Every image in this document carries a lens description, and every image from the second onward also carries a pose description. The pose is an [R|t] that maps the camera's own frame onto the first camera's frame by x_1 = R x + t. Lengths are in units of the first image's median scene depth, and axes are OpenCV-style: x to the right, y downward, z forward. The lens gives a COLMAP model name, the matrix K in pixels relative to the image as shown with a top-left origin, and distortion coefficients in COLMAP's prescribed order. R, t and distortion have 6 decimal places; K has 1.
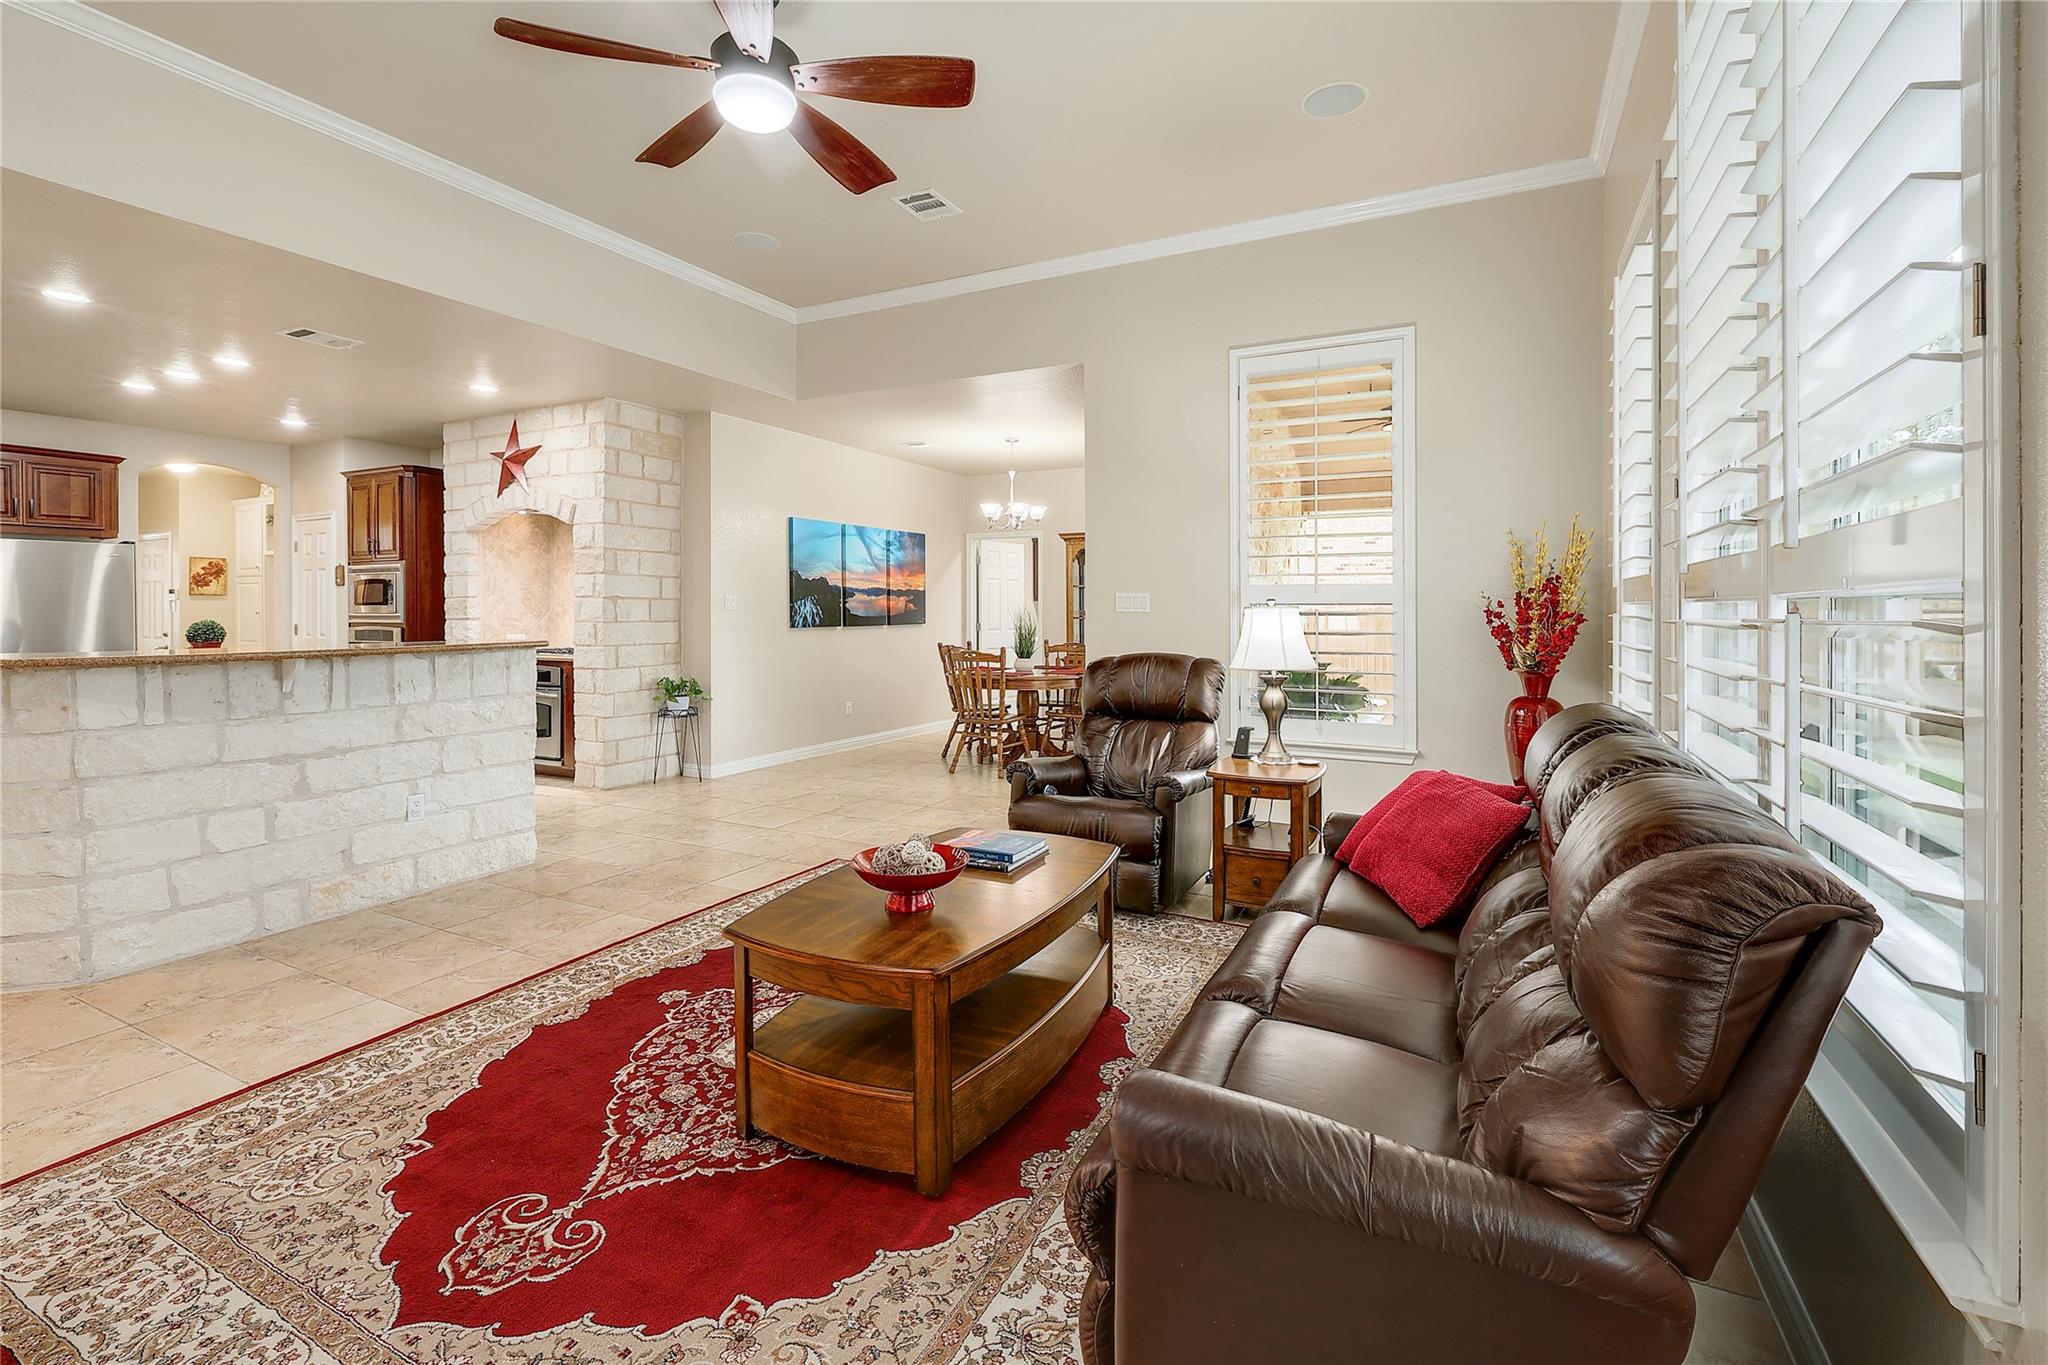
lens RADIAL K [[897.9, 0, 1021.2], [0, 897.9, 612.1], [0, 0, 1]] dist [0.000753, -0.000776]
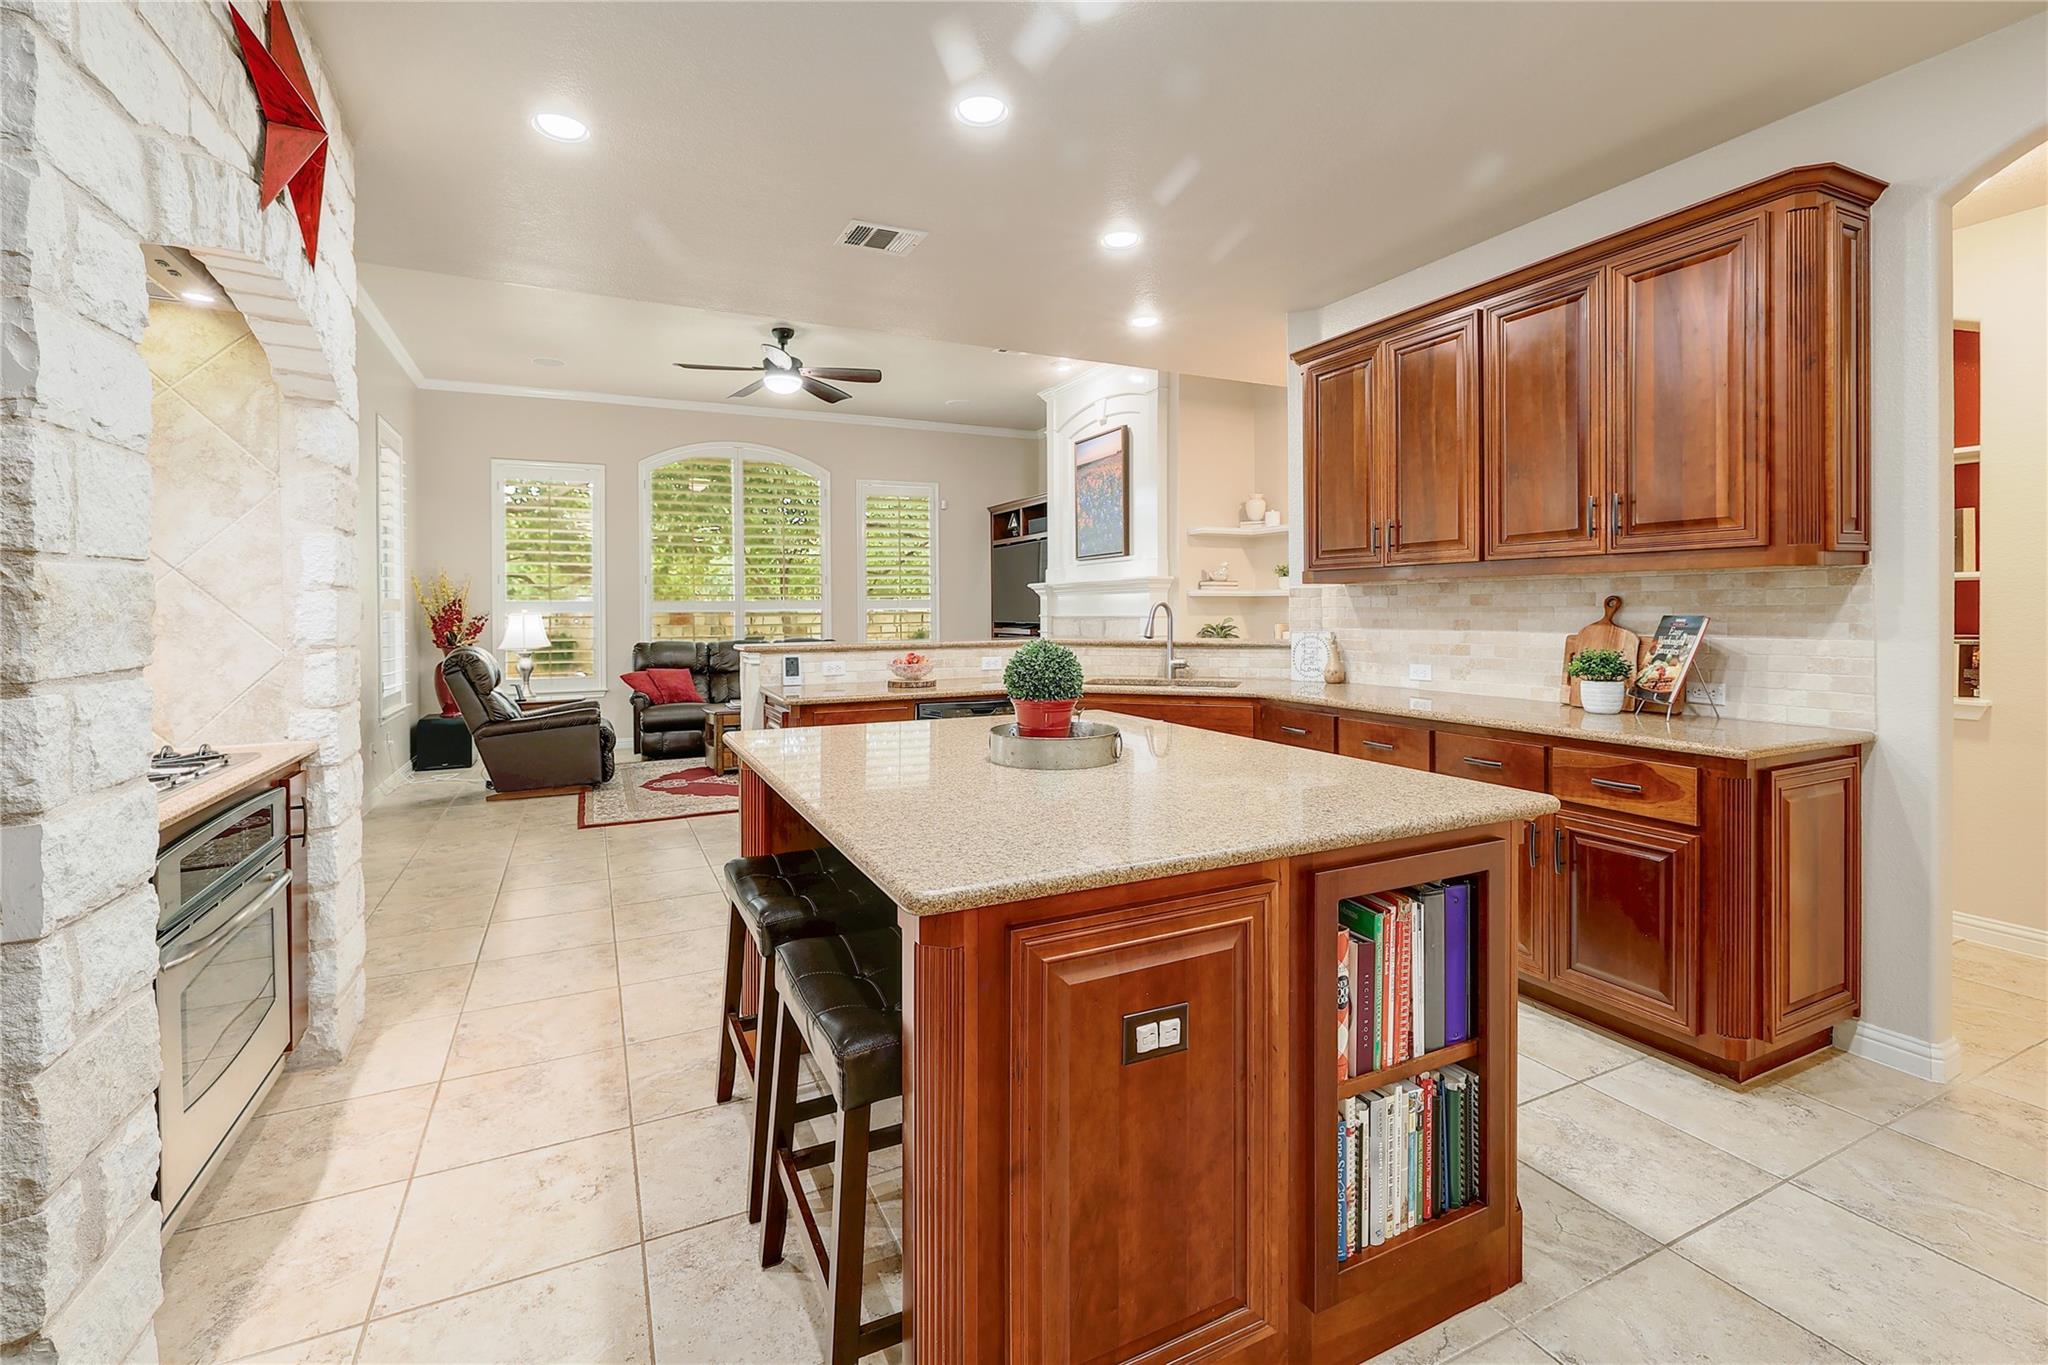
lens RADIAL K [[897.9, 0, 1021.2], [0, 897.9, 612.1], [0, 0, 1]] dist [0.000753, -0.000776]
pose [[-0.800204, 0.003791, 0.599716, -2.552963], [0.008713, 0.999948, 0.005304, -0.014433], [-0.599665, 0.009470, -0.800195, 2.959894]]
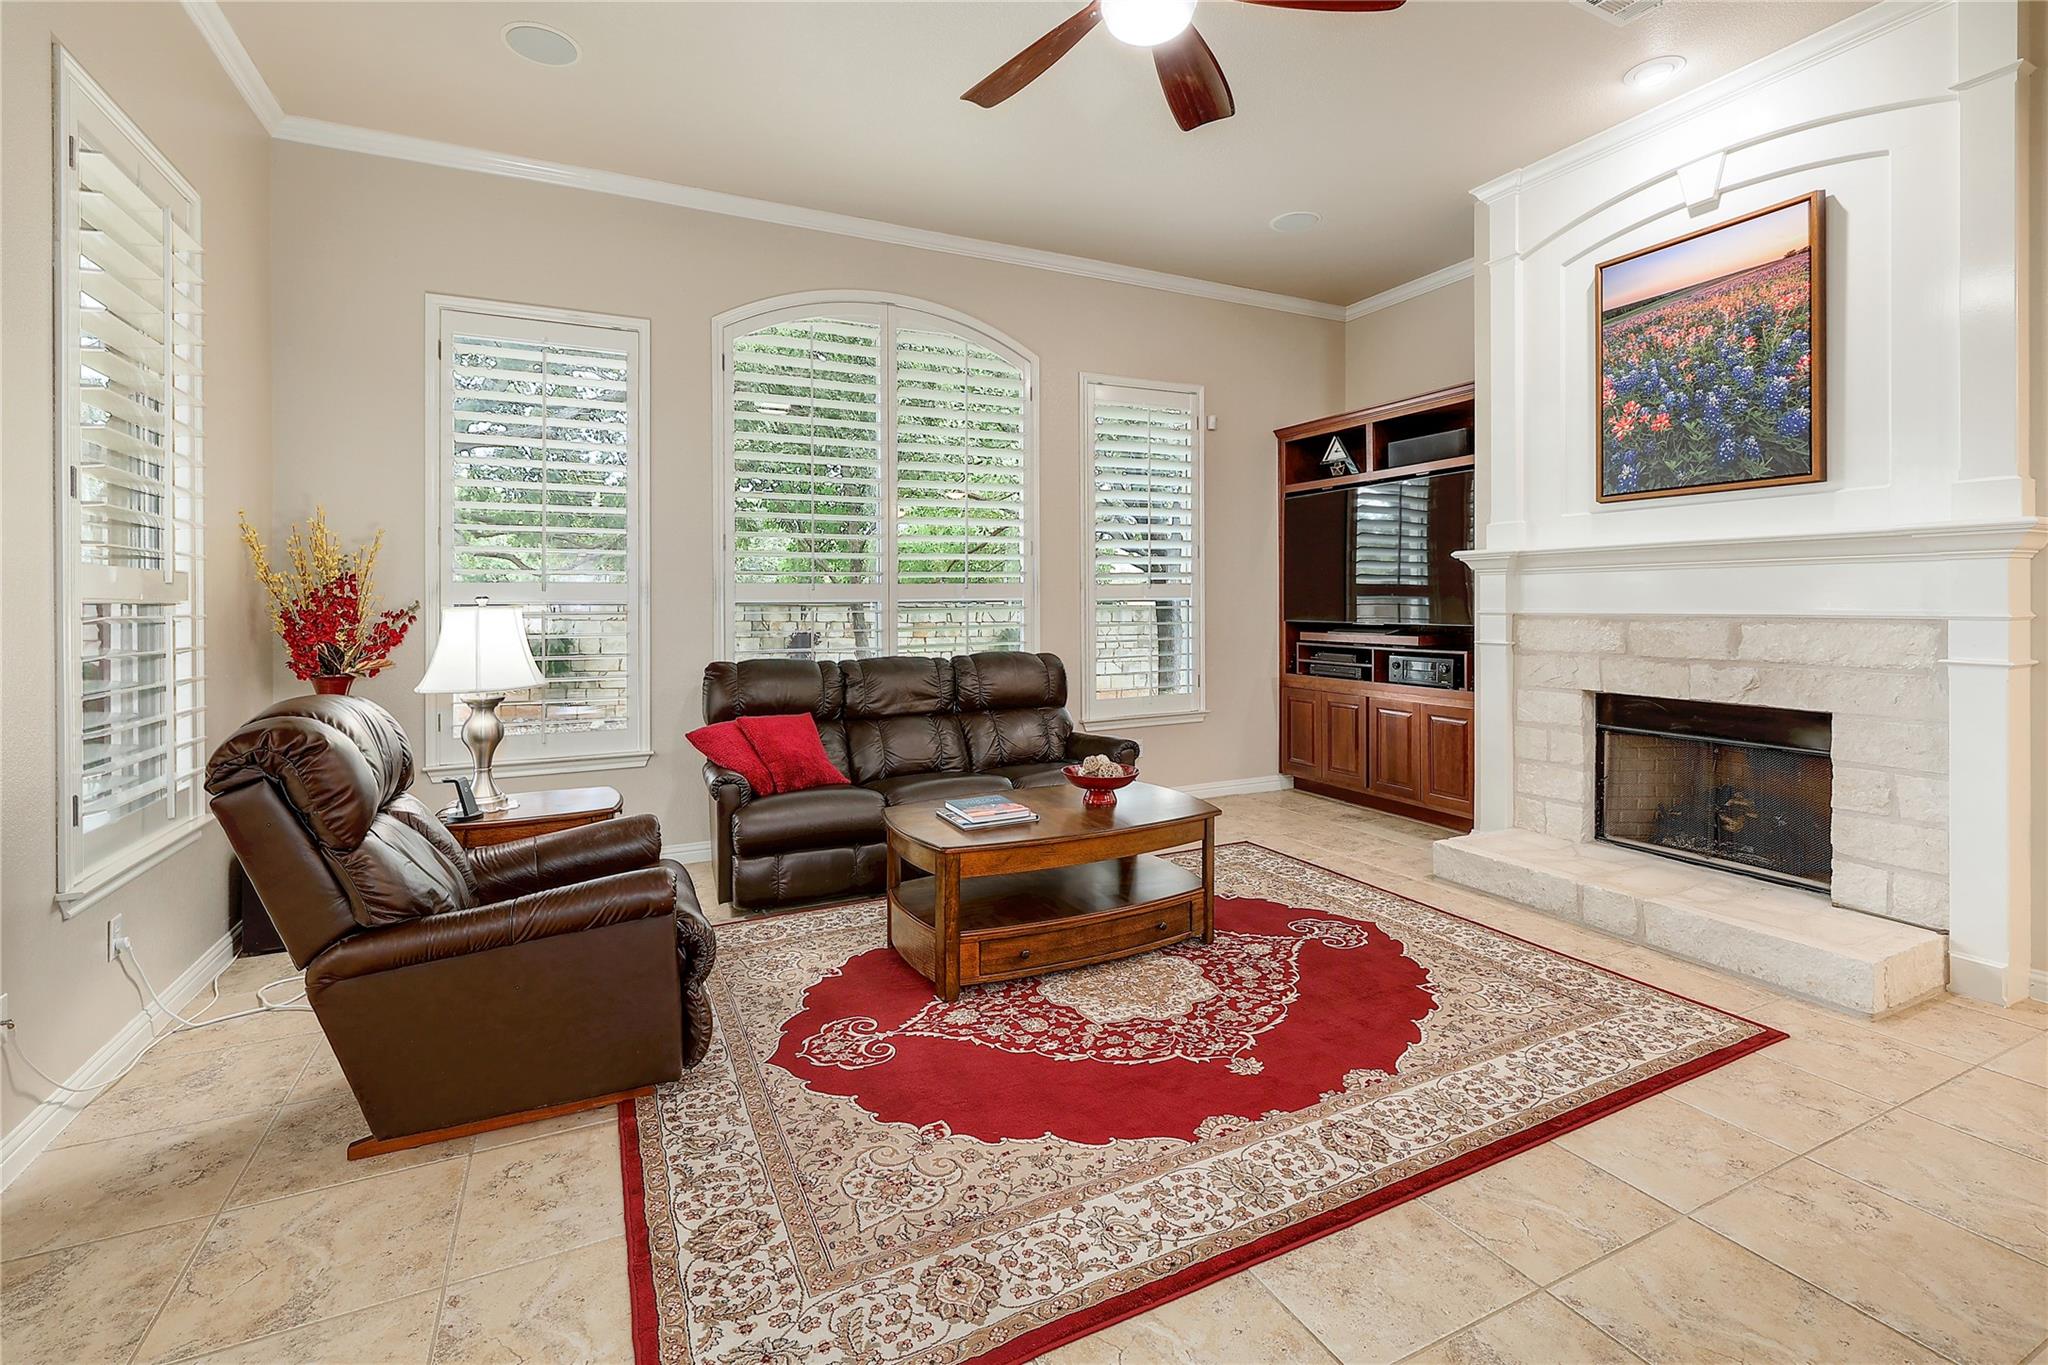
lens RADIAL K [[904.0, 0, 1018.2], [0, 904.0, 596.9], [0, 0, 1]] dist [0.000433, 0.000081]
pose [[-0.799685, 0.007515, 0.600373, -0.869125], [0.006260, 0.999972, -0.004179, -0.009859], [-0.600387, 0.000417, -0.799710, 2.153620]]
